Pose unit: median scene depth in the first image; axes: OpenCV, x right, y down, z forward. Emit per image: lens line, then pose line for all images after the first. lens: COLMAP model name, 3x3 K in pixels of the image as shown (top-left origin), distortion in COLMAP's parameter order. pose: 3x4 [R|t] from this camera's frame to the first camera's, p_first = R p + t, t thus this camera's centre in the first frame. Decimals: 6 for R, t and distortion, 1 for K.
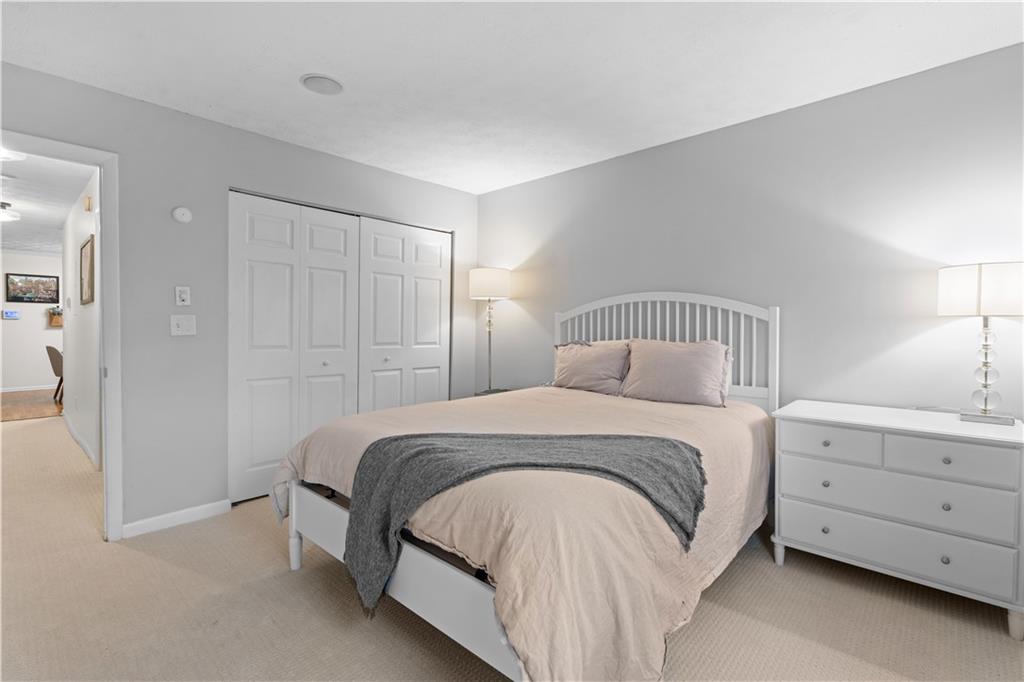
lens RADIAL K [[464.6, 0, 509.8], [0, 464.6, 333.1], [0, 0, 1]] dist [0.000150, 0.000102]
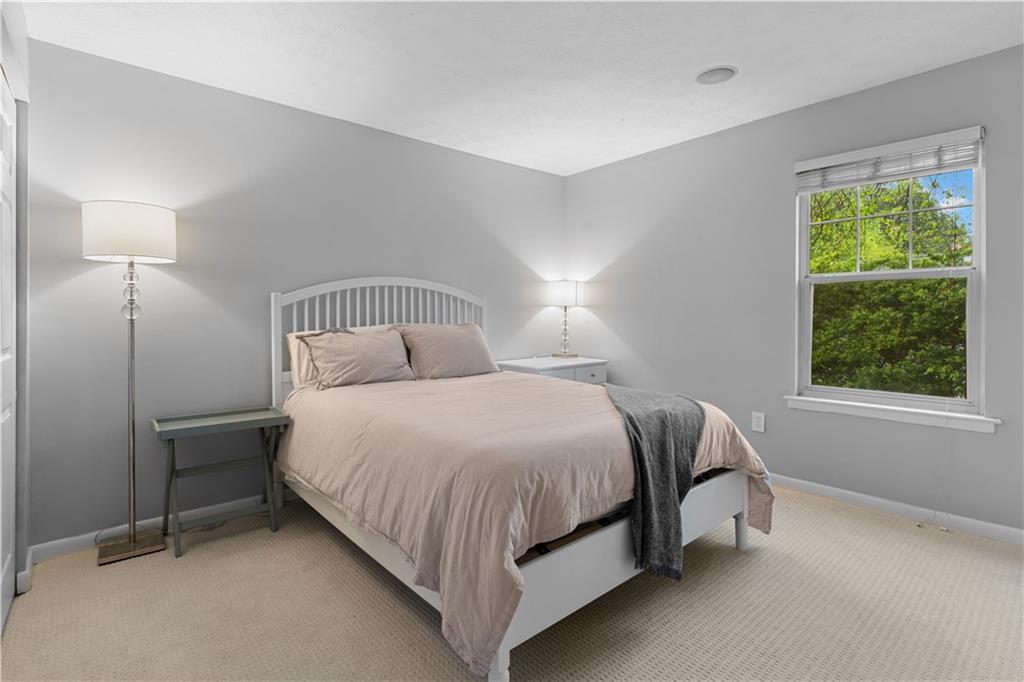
lens RADIAL K [[490.6, 0, 511.4], [0, 490.6, 315.9], [0, 0, 1]] dist [-0.000510, -0.000036]
pose [[0.115538, -0.013922, 0.993205, -0.728323], [0.007072, 0.999888, 0.013193, -0.015611], [-0.993278, 0.005500, 0.115624, 0.614043]]
